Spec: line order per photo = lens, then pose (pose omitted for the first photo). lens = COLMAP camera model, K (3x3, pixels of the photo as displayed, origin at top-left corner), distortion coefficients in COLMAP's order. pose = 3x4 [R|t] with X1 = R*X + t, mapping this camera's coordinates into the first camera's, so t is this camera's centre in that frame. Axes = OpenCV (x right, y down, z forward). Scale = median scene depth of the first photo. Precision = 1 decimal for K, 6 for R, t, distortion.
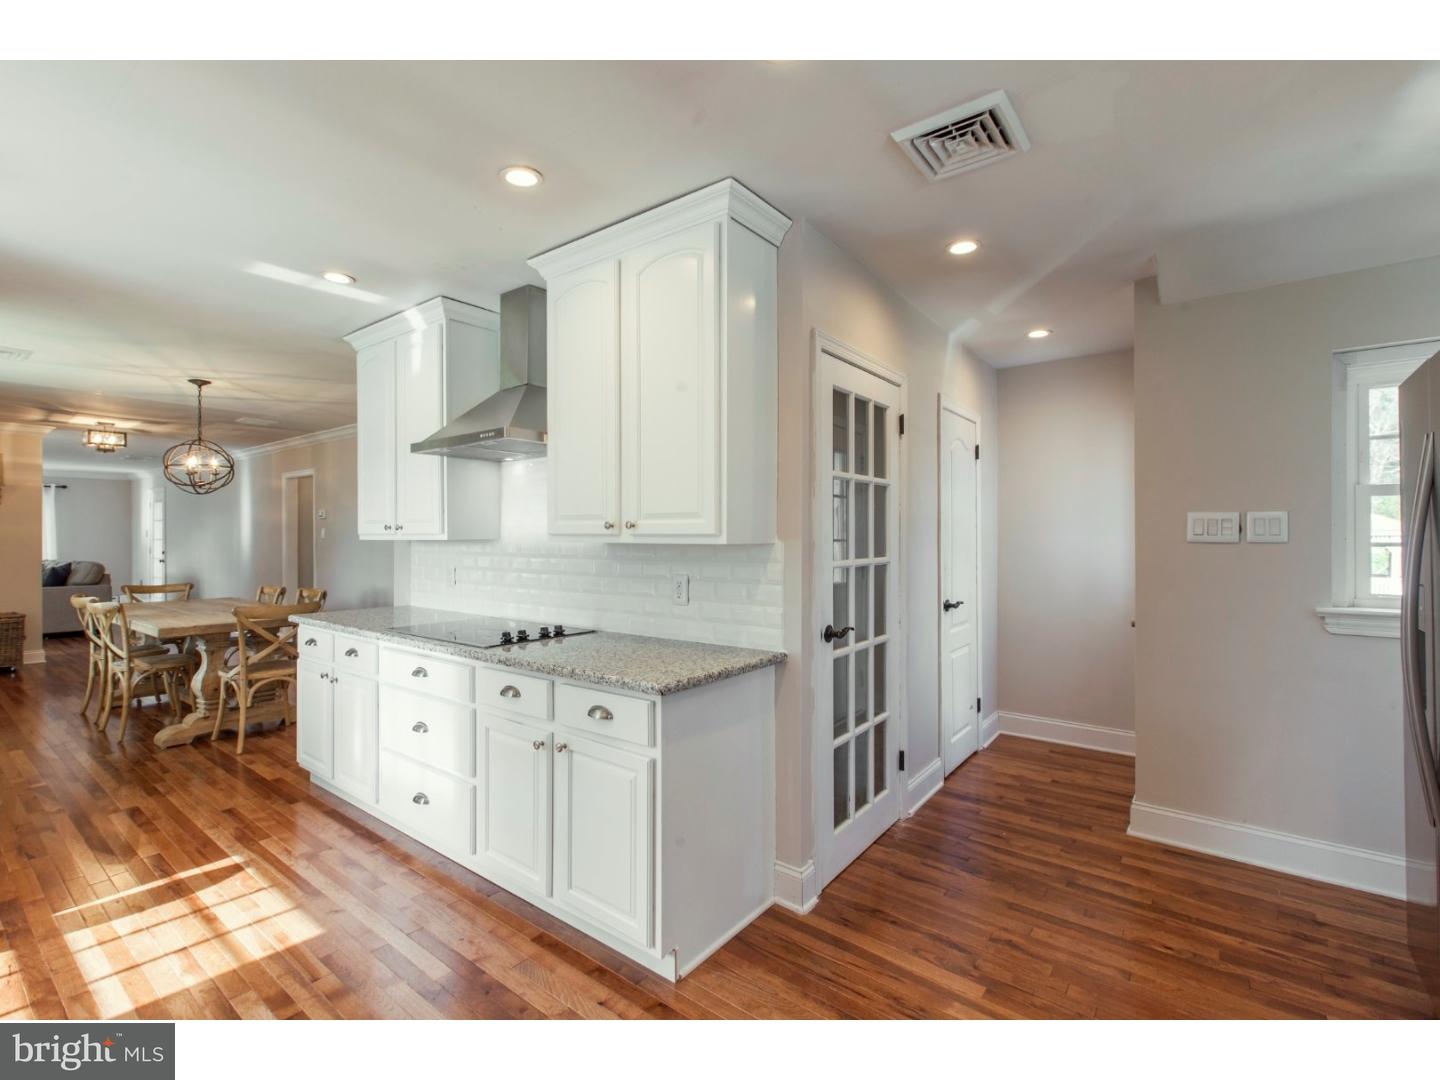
lens RADIAL K [[640.0, 0, 709.2], [0, 640.0, 537.5], [0, 0, 1]] dist [-0.000870, -0.002686]
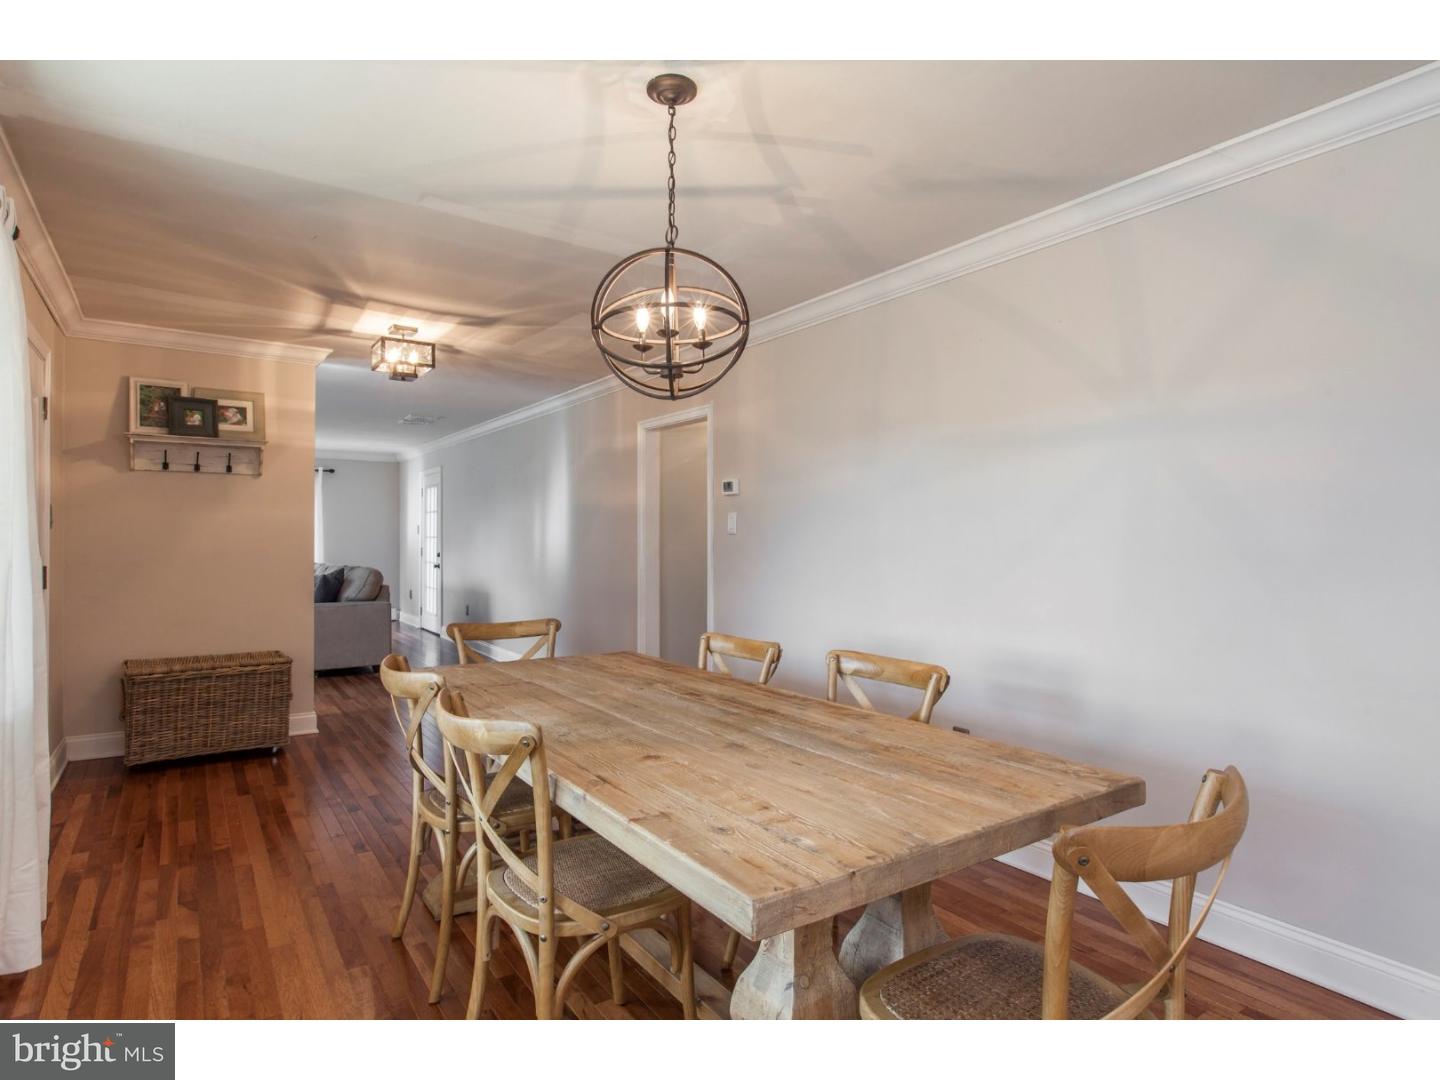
lens RADIAL K [[781.2, 0, 714.3], [0, 781.2, 537.7], [0, 0, 1]] dist [0.000673, -0.000239]
pose [[0.947118, 0.002392, -0.320876, -0.462054], [-0.003383, 0.999991, -0.002531, 0.008857], [0.320867, 0.003483, 0.947118, 0.430681]]
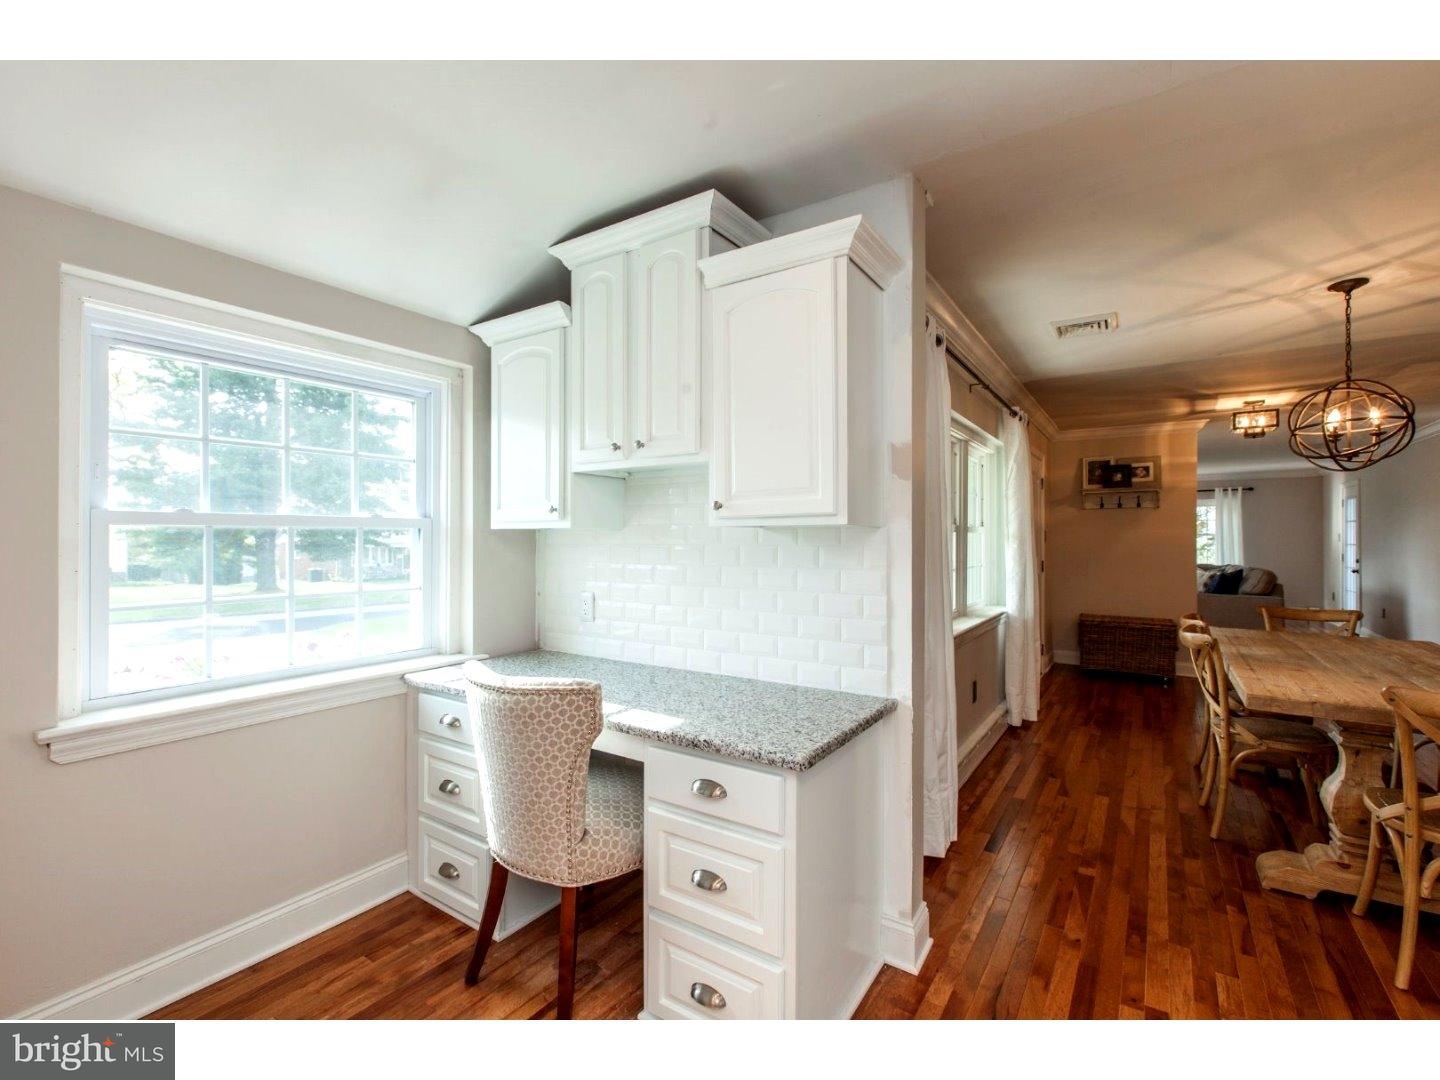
lens RADIAL K [[640.0, 0, 721.3], [0, 640.0, 533.9], [0, 0, 1]] dist [-0.000870, -0.002686]
pose [[0.053711, -0.008332, -0.998522, -0.168687], [-0.004166, 0.999955, -0.008568, -0.000325], [0.998548, 0.004620, 0.053673, 0.277193]]
